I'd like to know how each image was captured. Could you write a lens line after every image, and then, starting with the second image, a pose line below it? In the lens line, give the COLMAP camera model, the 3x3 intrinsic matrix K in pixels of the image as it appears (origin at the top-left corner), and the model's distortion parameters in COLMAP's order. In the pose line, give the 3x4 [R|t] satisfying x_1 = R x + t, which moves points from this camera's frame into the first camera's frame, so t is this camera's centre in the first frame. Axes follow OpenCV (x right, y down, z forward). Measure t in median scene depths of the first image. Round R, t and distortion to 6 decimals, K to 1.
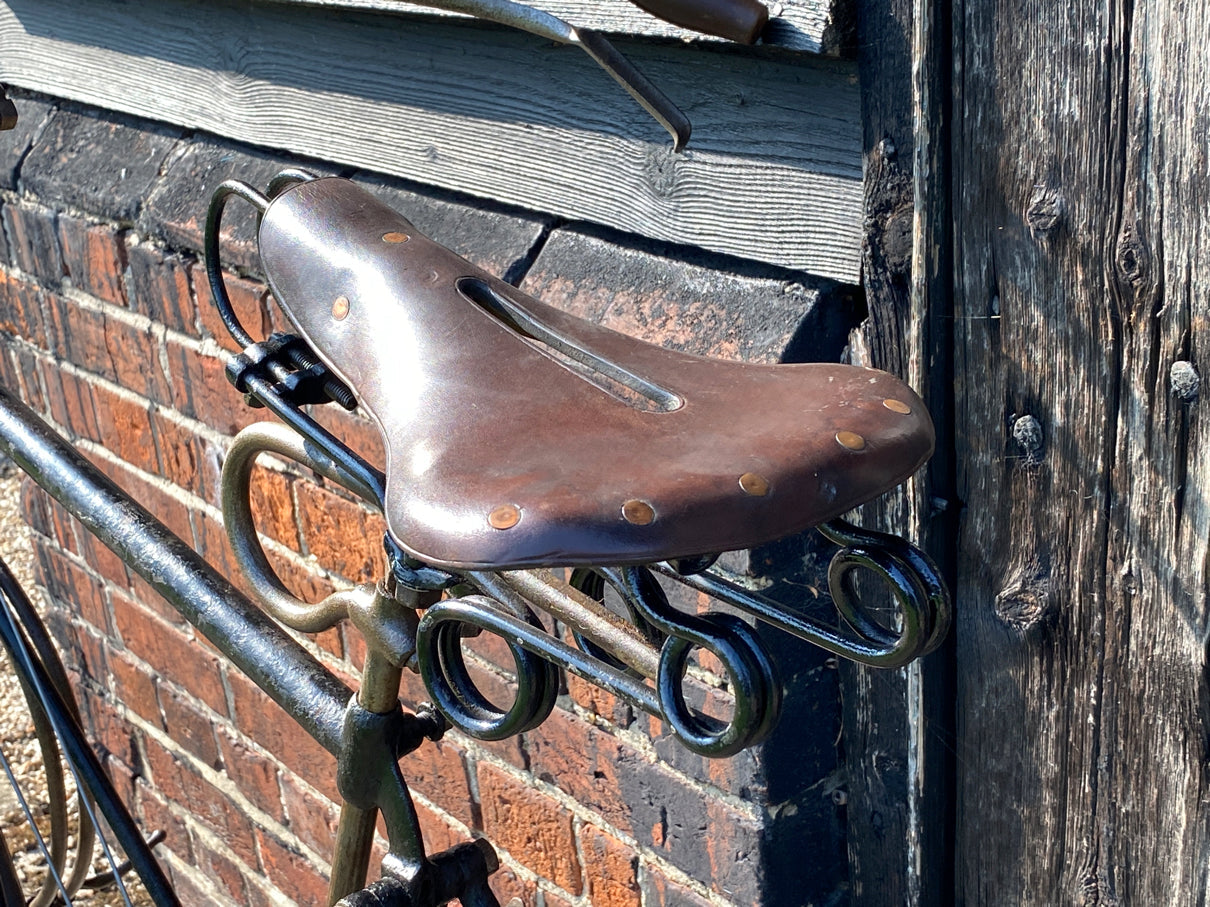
lens RADIAL K [[1829.1, 0, 569.5], [0, 1829.1, 474.5], [0, 0, 1]] dist [0.103734, 0.000000]
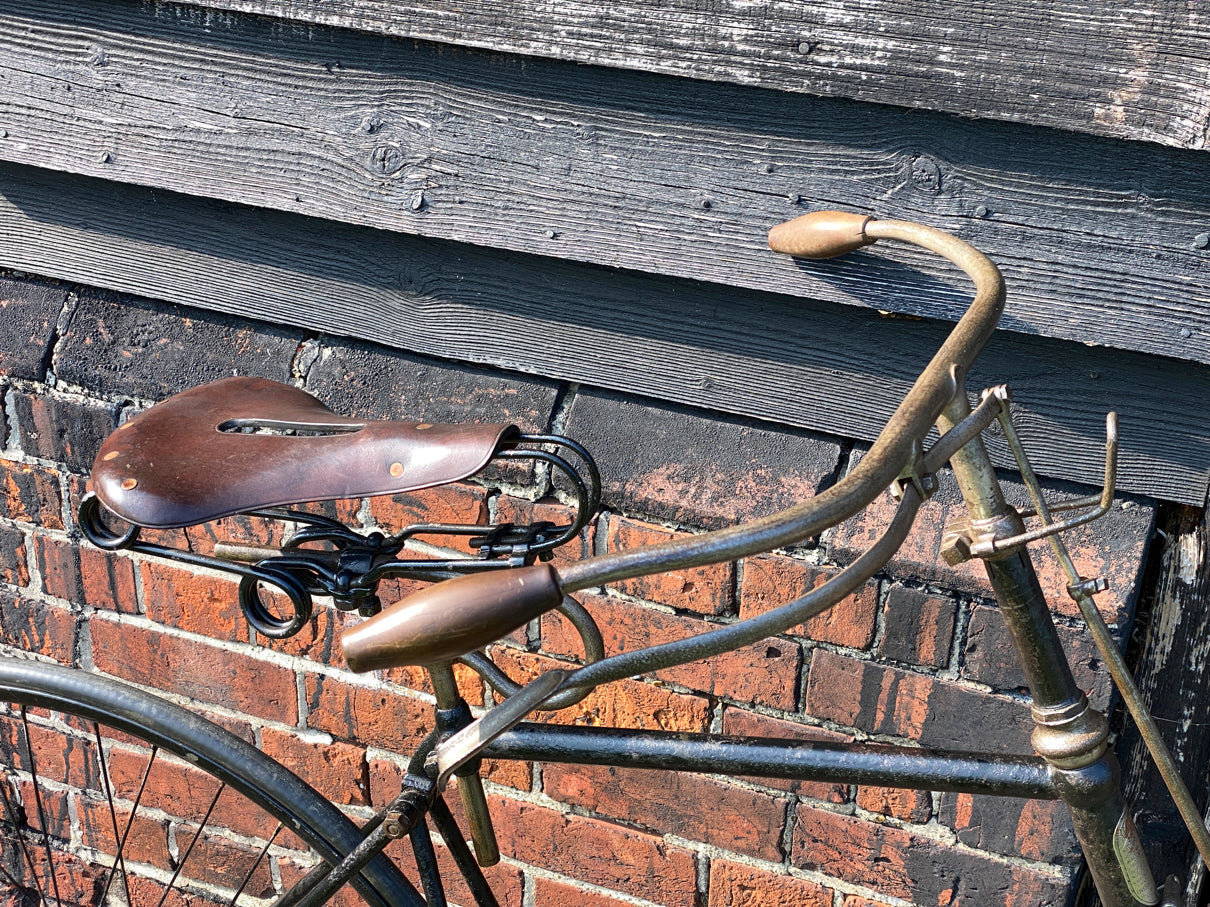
lens RADIAL K [[1829.1, 0, 608.1], [0, 1829.1, 464.0], [0, 0, 1]] dist [0.103734, 0.000000]
pose [[0.867906, -0.129190, 0.479634, -0.818049], [0.092067, 0.990694, 0.100249, -0.286189], [-0.488122, -0.042849, 0.871723, -0.013659]]
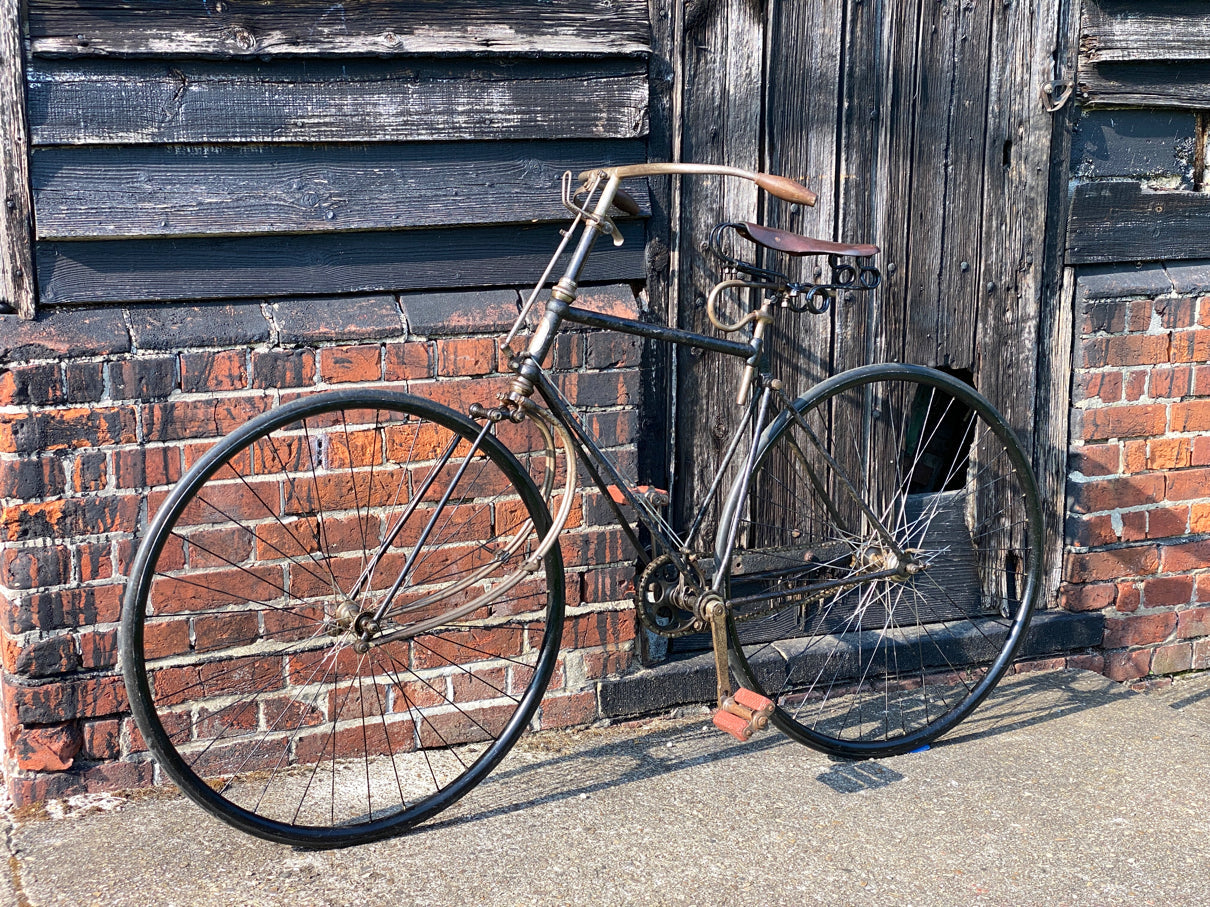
lens RADIAL K [[1829.1, 0, 618.5], [0, 1829.1, 435.4], [0, 0, 1]] dist [0.103734, 0.000000]
pose [[0.235144, -0.097323, 0.967076, -3.131505], [0.354665, 0.934960, 0.007854, 0.132455], [-0.904942, 0.341141, 0.254367, 0.184579]]
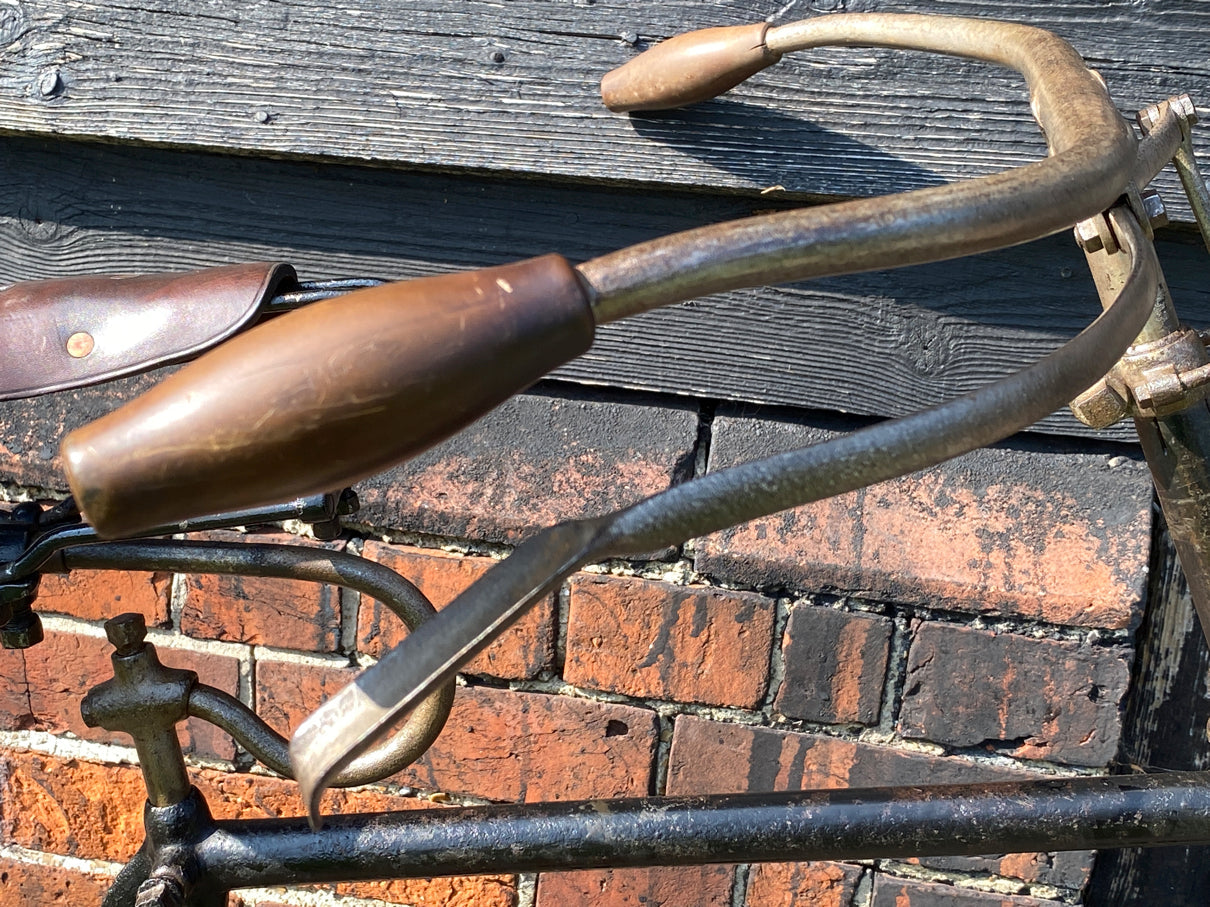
lens RADIAL K [[1829.1, 0, 536.8], [0, 1829.1, 440.9], [0, 0, 1]] dist [0.103734, 0.000000]
pose [[0.744222, -0.094859, 0.661162, -0.701880], [0.139550, 0.990101, -0.015029, -0.131212], [-0.653191, 0.103450, 0.750093, 0.435001]]
